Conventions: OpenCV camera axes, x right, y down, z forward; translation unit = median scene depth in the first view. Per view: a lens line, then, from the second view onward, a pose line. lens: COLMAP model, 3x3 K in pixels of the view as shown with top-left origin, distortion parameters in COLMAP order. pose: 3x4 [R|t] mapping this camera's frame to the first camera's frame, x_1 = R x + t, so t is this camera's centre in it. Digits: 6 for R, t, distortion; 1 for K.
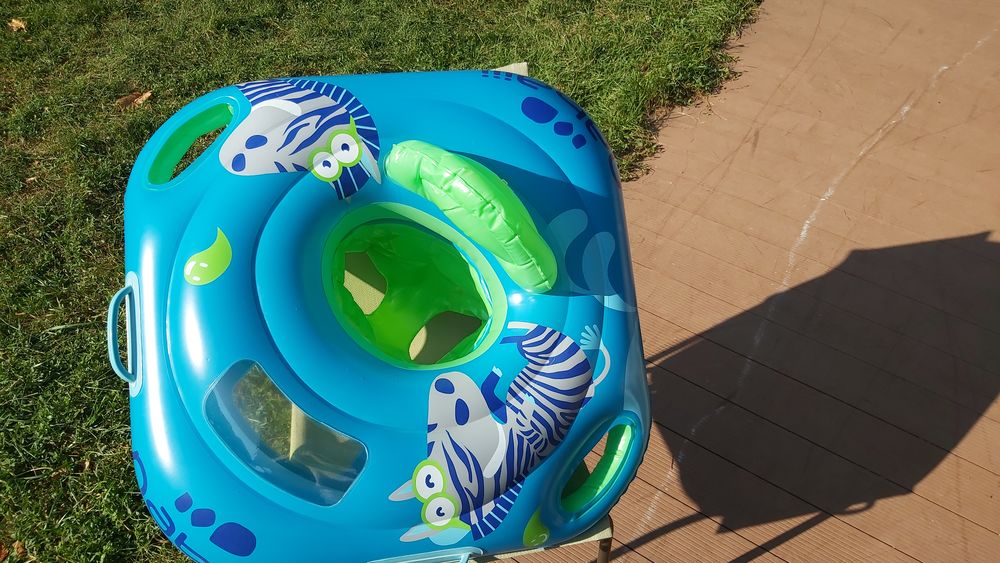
lens RADIAL K [[743.4, 0, 500.0], [0, 743.4, 281.5], [0, 0, 1]] dist [0.036612, -0.007056]
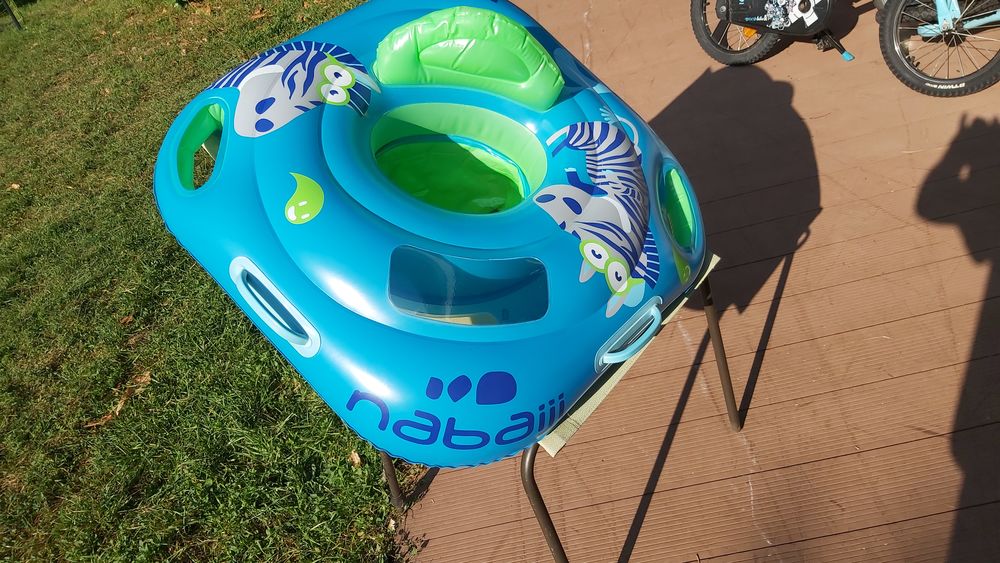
lens RADIAL K [[743.4, 0, 500.0], [0, 743.4, 281.5], [0, 0, 1]] dist [0.036612, -0.007056]
pose [[0.775366, -0.541572, 0.324818, -0.534604], [0.592671, 0.801643, -0.078164, 0.278540], [-0.218057, 0.253115, 0.942541, 0.015079]]
